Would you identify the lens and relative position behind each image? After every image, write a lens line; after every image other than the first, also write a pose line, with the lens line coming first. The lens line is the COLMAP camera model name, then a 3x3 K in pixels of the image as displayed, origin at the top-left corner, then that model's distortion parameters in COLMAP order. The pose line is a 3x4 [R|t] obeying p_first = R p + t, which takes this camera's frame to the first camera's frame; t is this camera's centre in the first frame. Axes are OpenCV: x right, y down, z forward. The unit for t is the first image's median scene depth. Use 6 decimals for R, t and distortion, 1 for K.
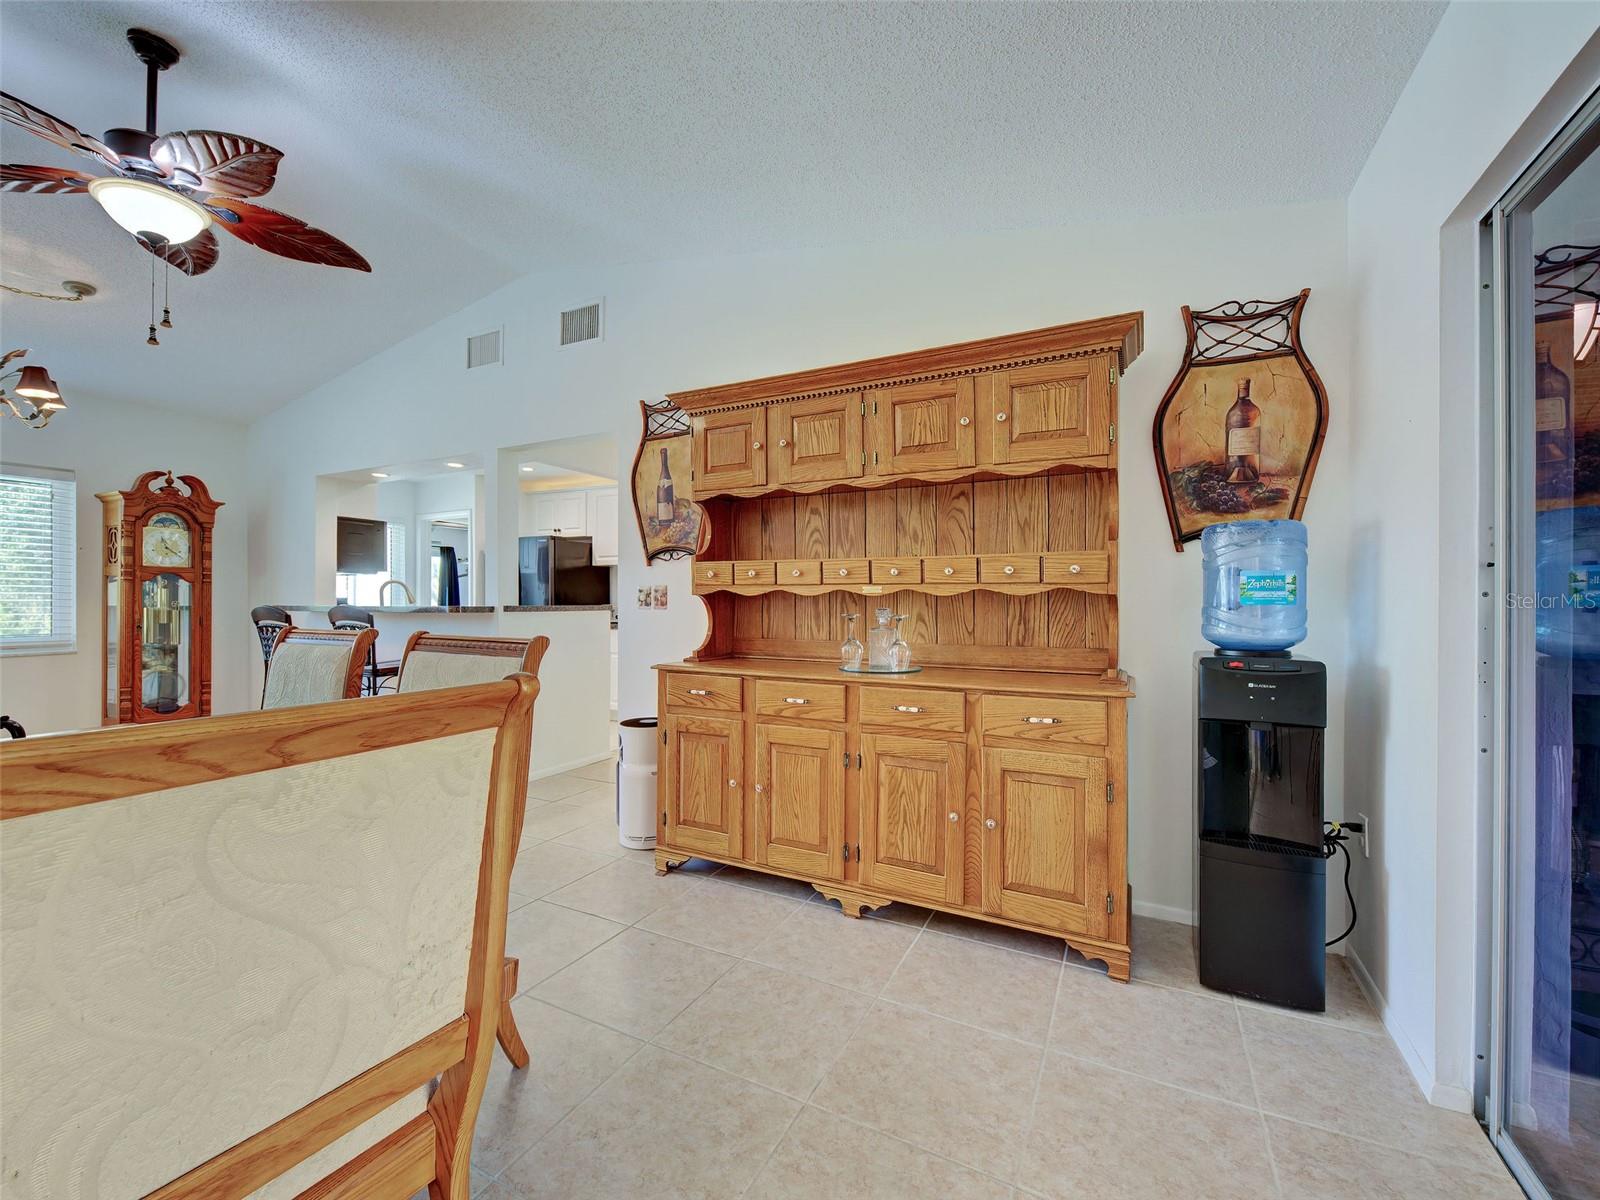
lens RADIAL K [[658.1, 0, 787.2], [0, 658.1, 601.2], [0, 0, 1]] dist [0.009650, -0.005854]
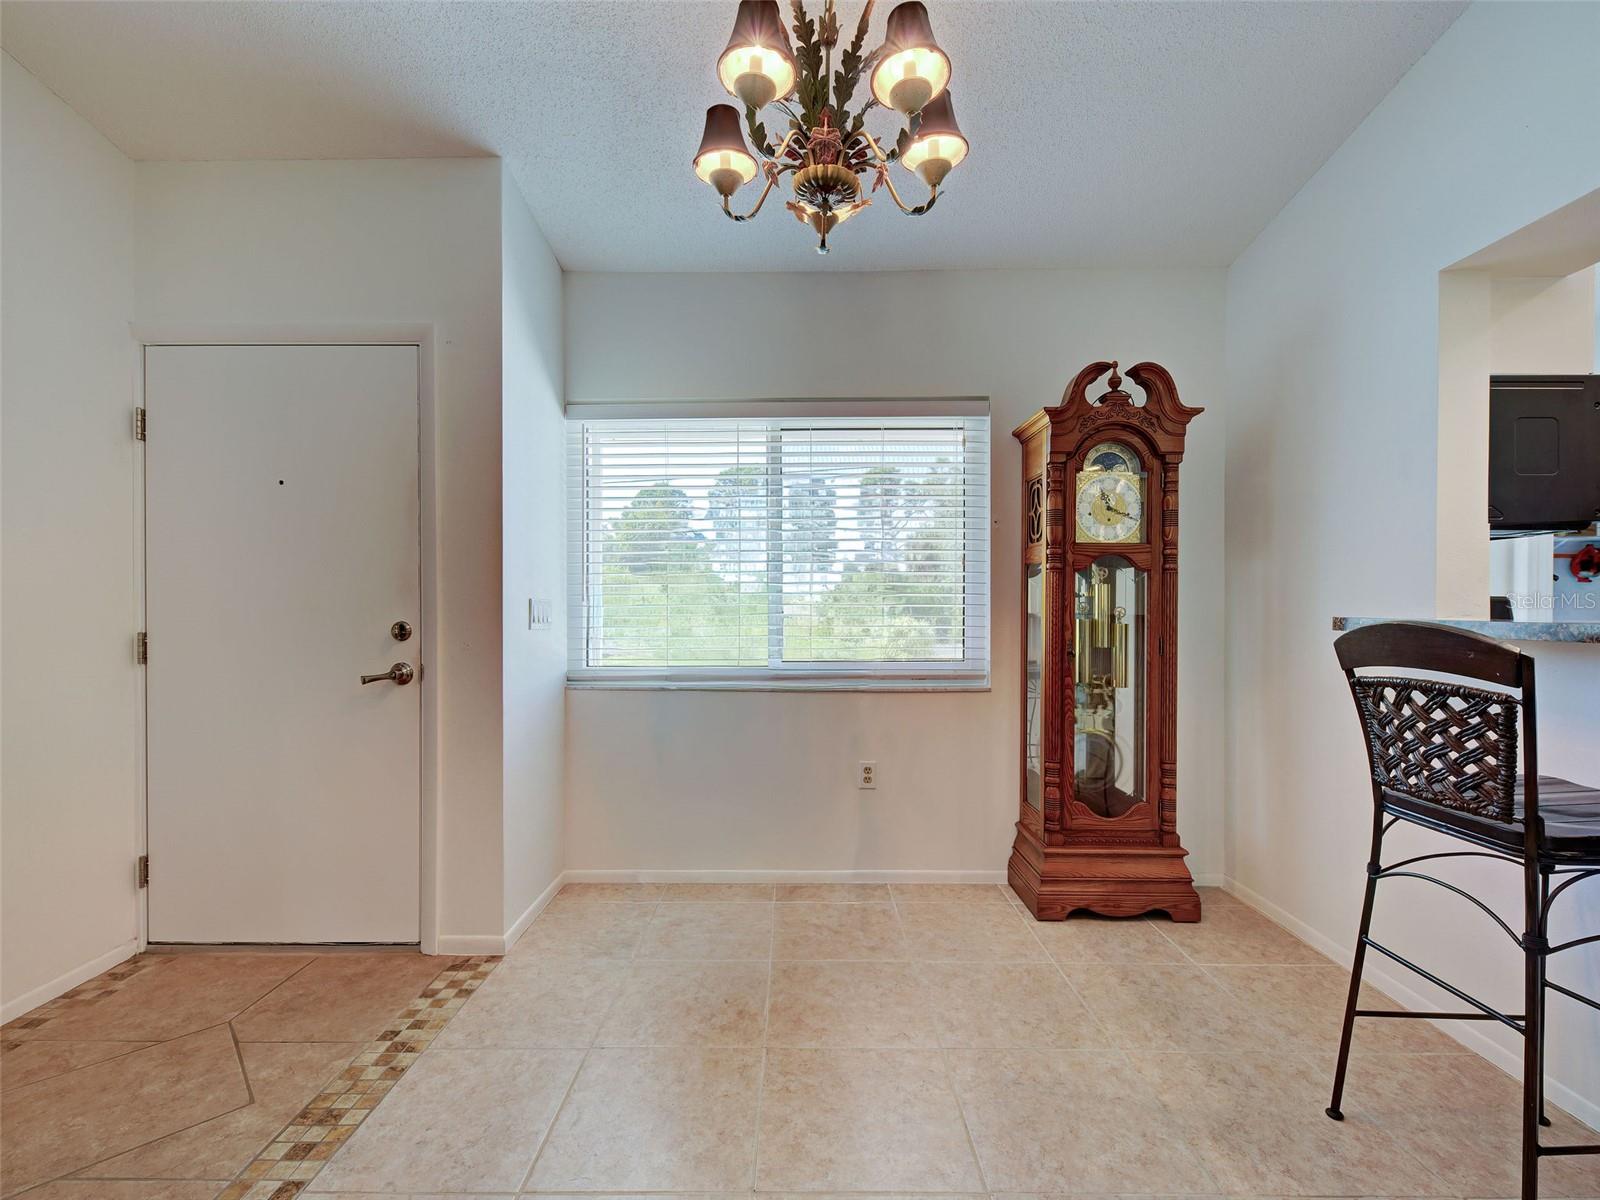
lens RADIAL K [[711.6, 0, 792.6], [0, 711.6, 611.2], [0, 0, 1]] dist [0.012328, -0.003826]
pose [[0.434690, 0.004718, -0.900568, -0.883431], [0.001714, 0.999980, 0.006067, -0.000860], [0.900579, -0.004181, 0.434673, 0.861348]]
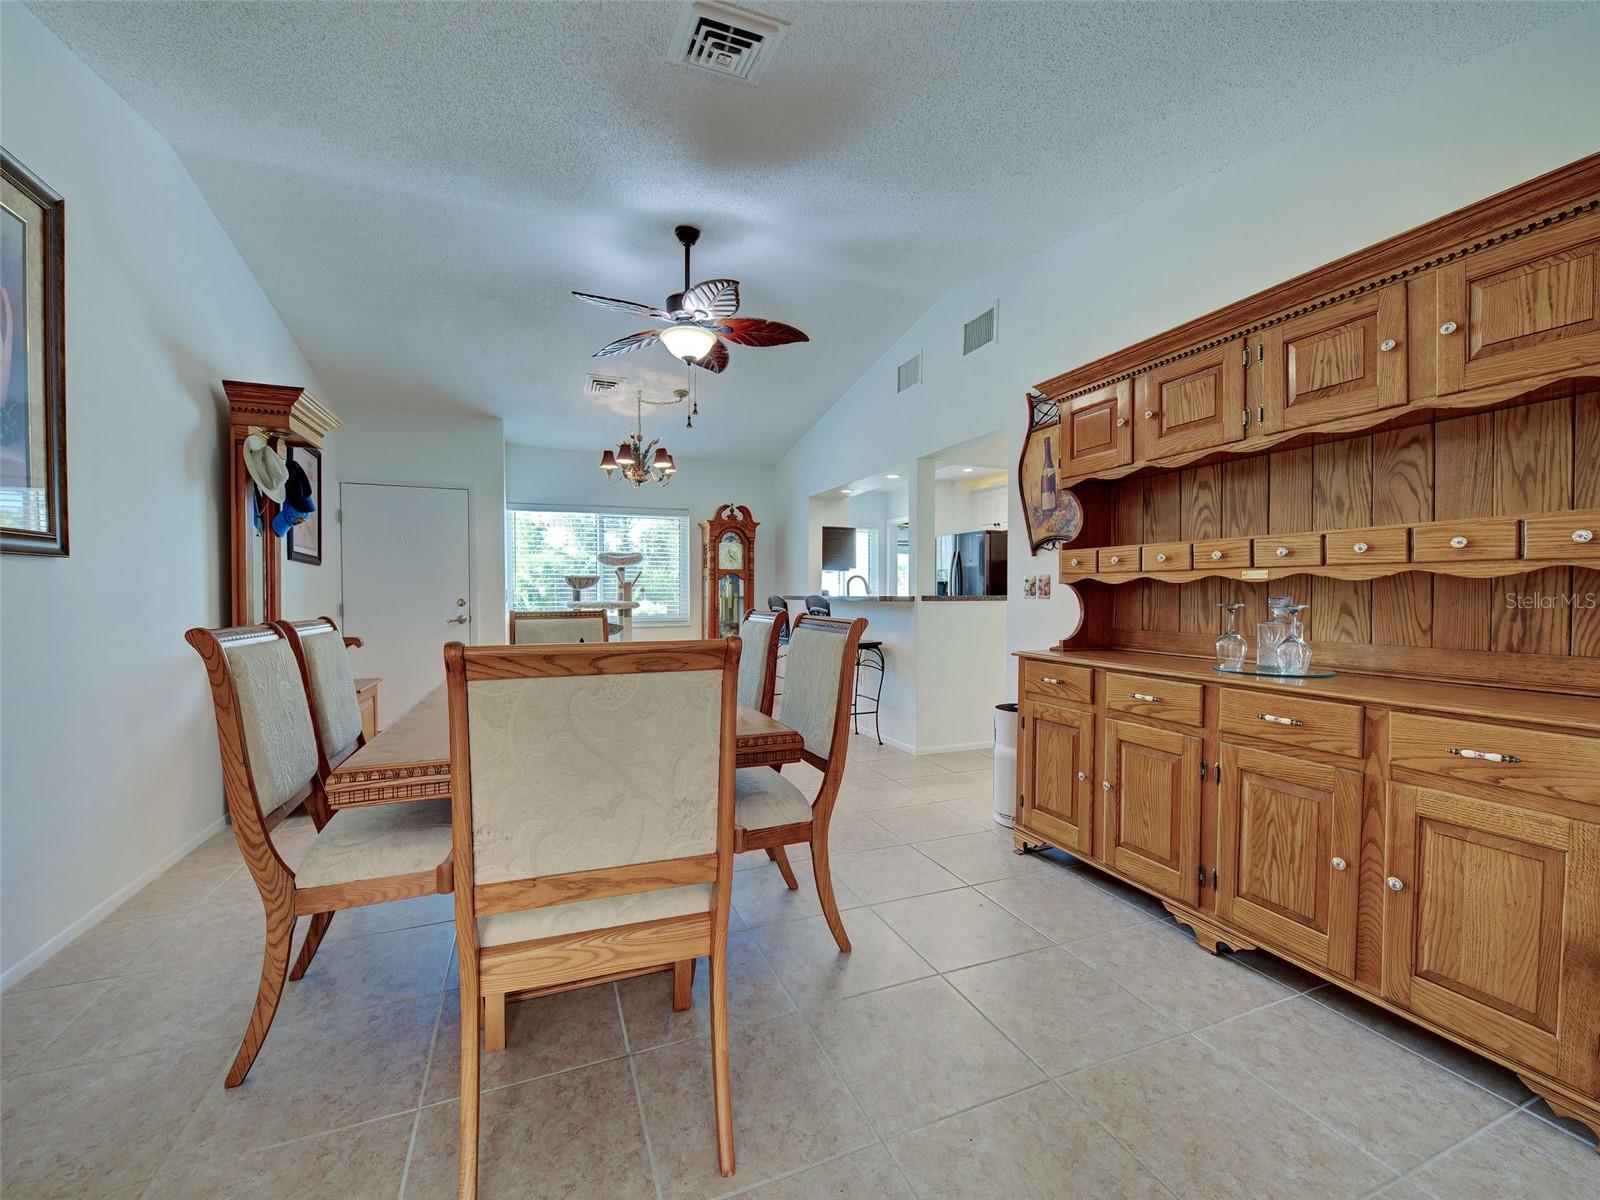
lens RADIAL K [[658.1, 0, 791.1], [0, 658.1, 608.0], [0, 0, 1]] dist [0.009650, -0.005854]
pose [[0.746077, 0.012371, -0.665744, 0.230553], [0.002363, 0.999772, 0.021226, 0.005260], [0.665855, -0.017409, 0.745878, -0.010217]]
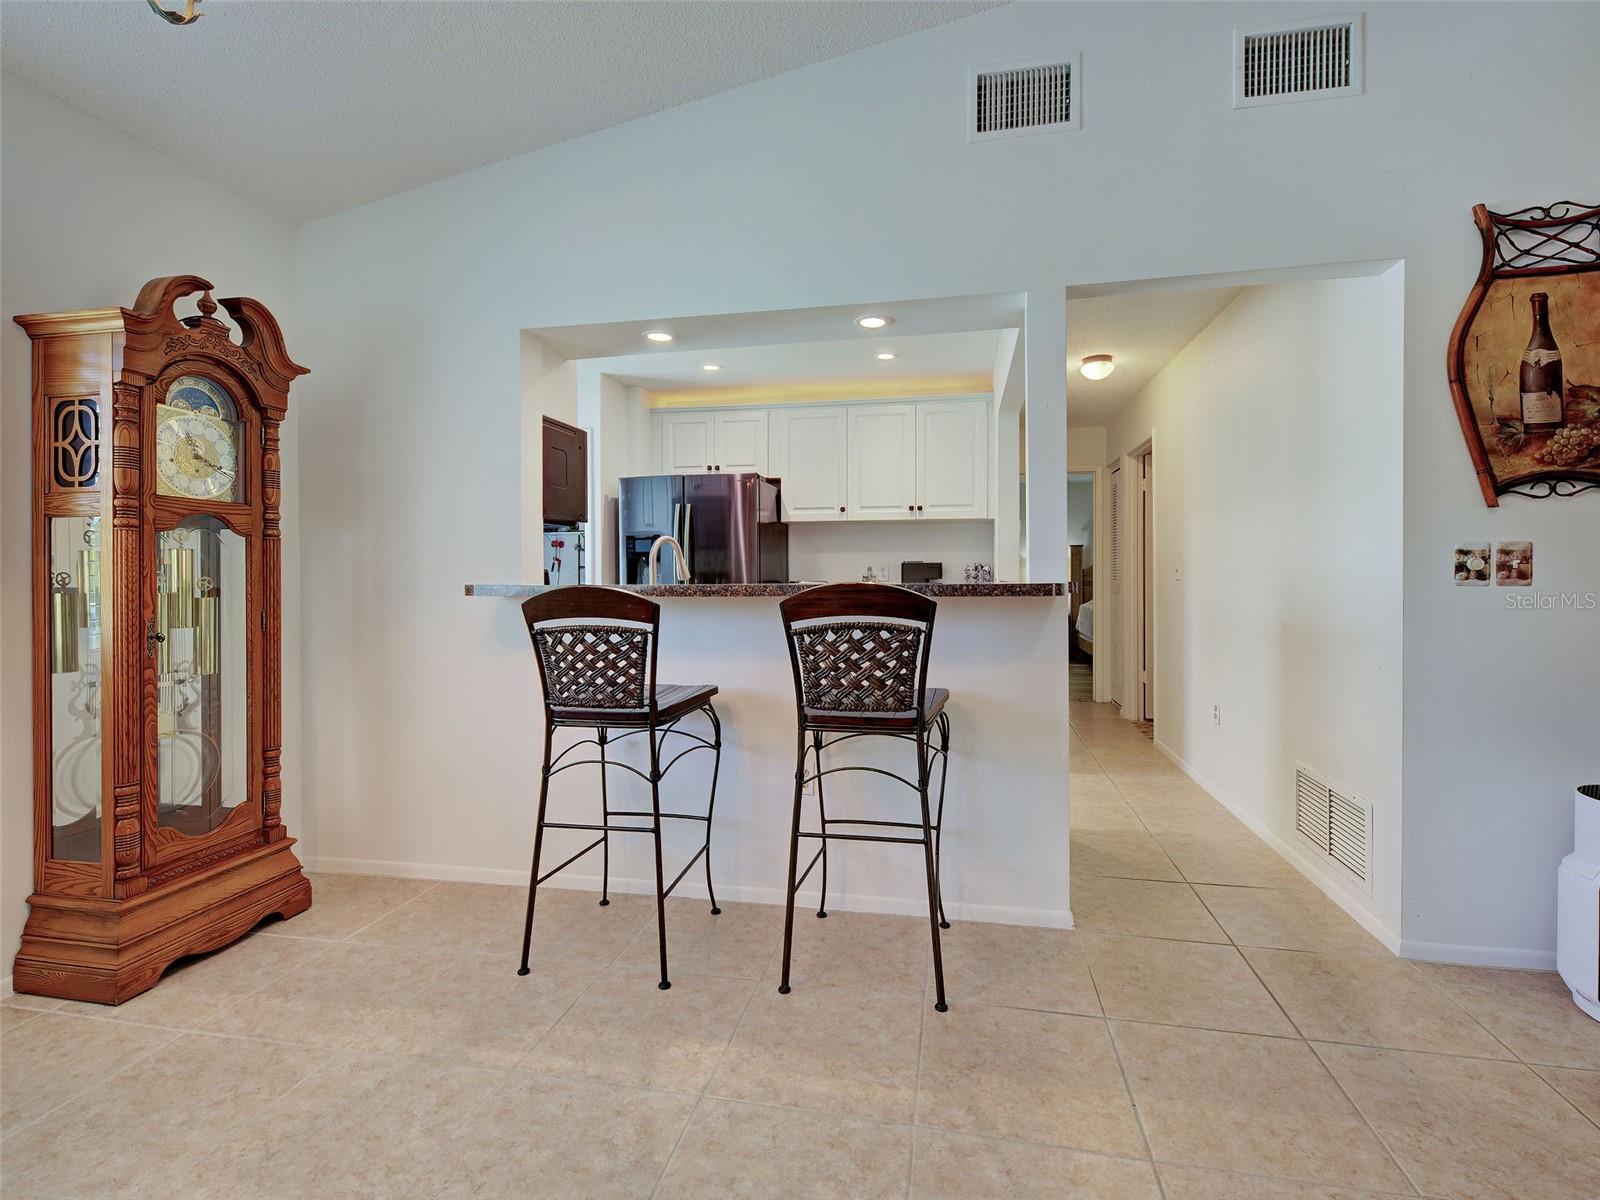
lens RADIAL K [[711.6, 0, 838.7], [0, 711.6, 582.0], [0, 0, 1]] dist [0.012328, -0.003826]
pose [[0.960372, -0.007255, 0.278627, -1.108790], [0.005273, 0.999955, 0.007864, 0.002465], [-0.278672, -0.006083, 0.960367, 0.703153]]
